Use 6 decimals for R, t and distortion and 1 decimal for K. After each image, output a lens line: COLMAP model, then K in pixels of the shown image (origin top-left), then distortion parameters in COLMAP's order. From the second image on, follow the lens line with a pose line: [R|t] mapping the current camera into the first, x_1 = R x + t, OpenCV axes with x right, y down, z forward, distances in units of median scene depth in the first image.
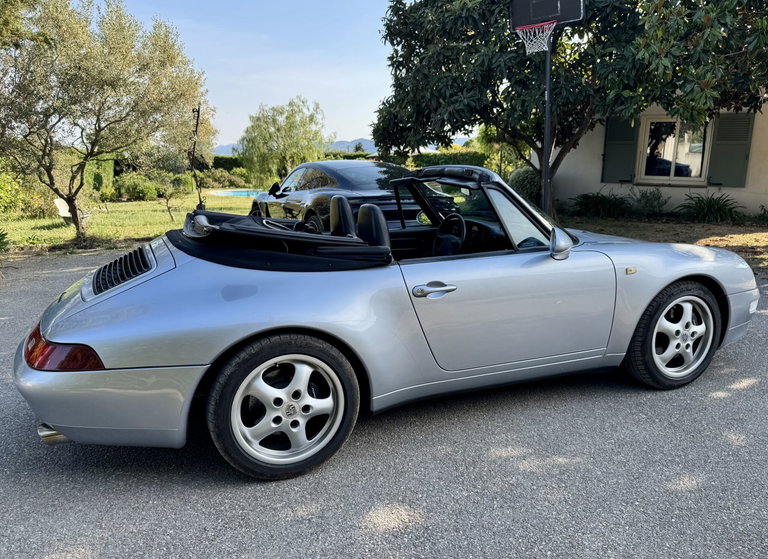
lens RADIAL K [[571.4, 0, 382.6], [0, 571.4, 296.5], [0, 0, 1]] dist [0.031608, -0.020655]
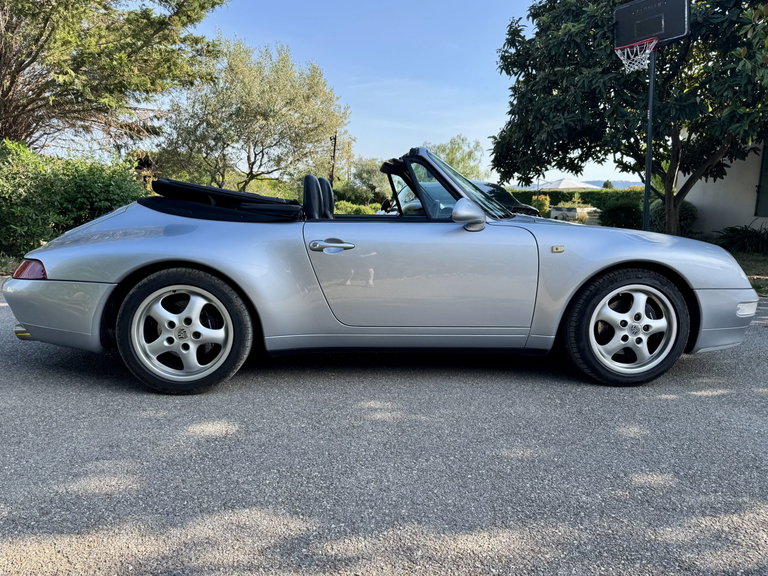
lens RADIAL K [[546.7, 0, 387.2], [0, 546.7, 288.7], [0, 0, 1]] dist [0.021590, -0.038290]
pose [[0.946692, 0.074842, -0.313325, 0.422545], [-0.098993, 0.993163, -0.061871, 0.099276], [0.306553, 0.089590, 0.947628, 0.046071]]
